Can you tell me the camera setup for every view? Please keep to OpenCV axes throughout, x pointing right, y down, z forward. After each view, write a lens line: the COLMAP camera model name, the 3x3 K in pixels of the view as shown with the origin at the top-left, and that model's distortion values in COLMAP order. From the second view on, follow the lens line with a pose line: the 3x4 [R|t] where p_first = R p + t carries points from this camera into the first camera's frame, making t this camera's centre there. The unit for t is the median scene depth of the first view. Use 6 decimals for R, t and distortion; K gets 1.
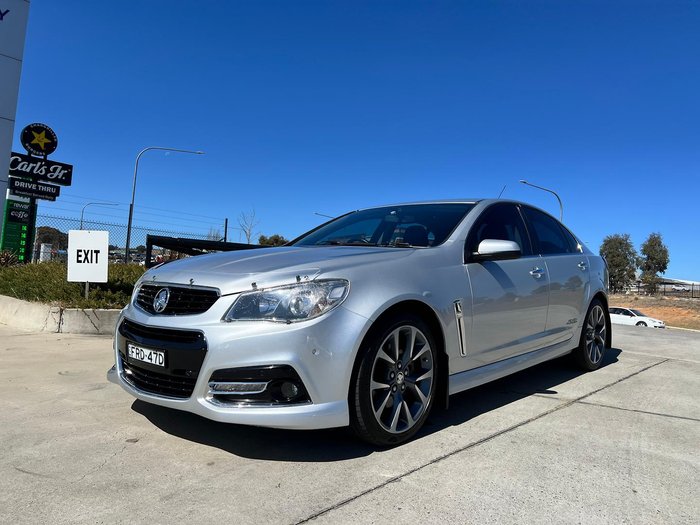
lens RADIAL K [[524.6, 0, 354.4], [0, 524.6, 262.8], [0, 0, 1]] dist [0.057185, -0.066841]
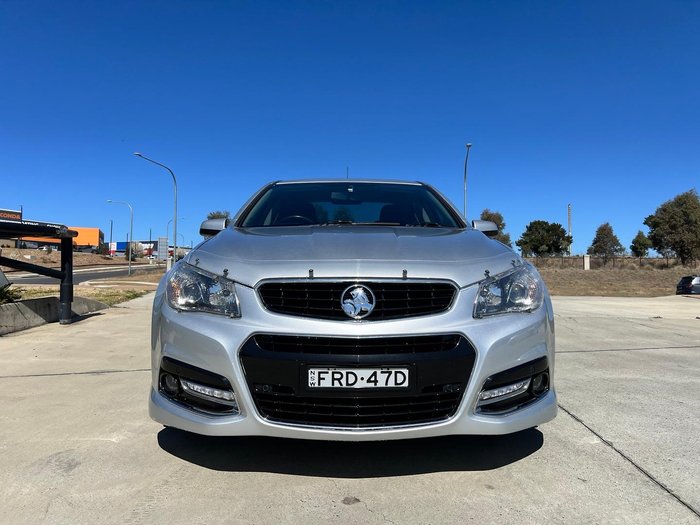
lens RADIAL K [[524.6, 0, 354.4], [0, 524.6, 262.8], [0, 0, 1]] dist [0.057185, -0.066841]
pose [[0.735498, -0.041316, 0.676266, -0.584402], [0.011298, 0.998748, 0.048730, -0.012186], [-0.677433, -0.028200, 0.735044, 0.318316]]
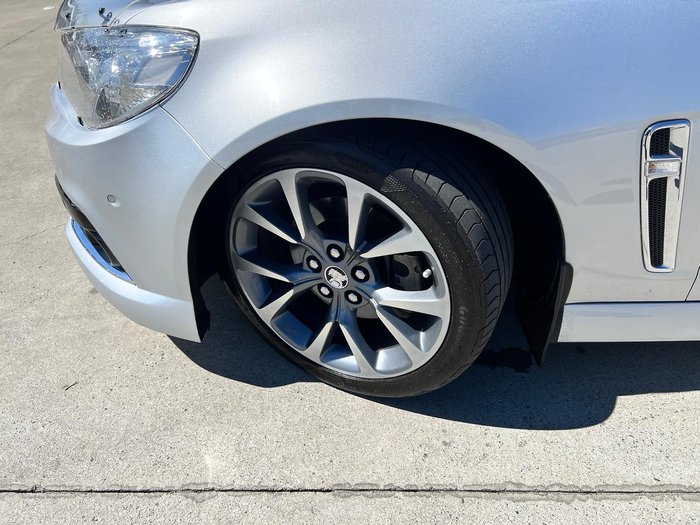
lens RADIAL K [[524.2, 0, 351.4], [0, 524.2, 263.4], [0, 0, 1]] dist [0.059273, -0.070483]
pose [[0.674653, 0.418007, -0.608369, 0.221585], [0.030676, 0.807608, 0.588922, -0.031962], [0.737497, -0.415981, 0.532032, 0.529457]]
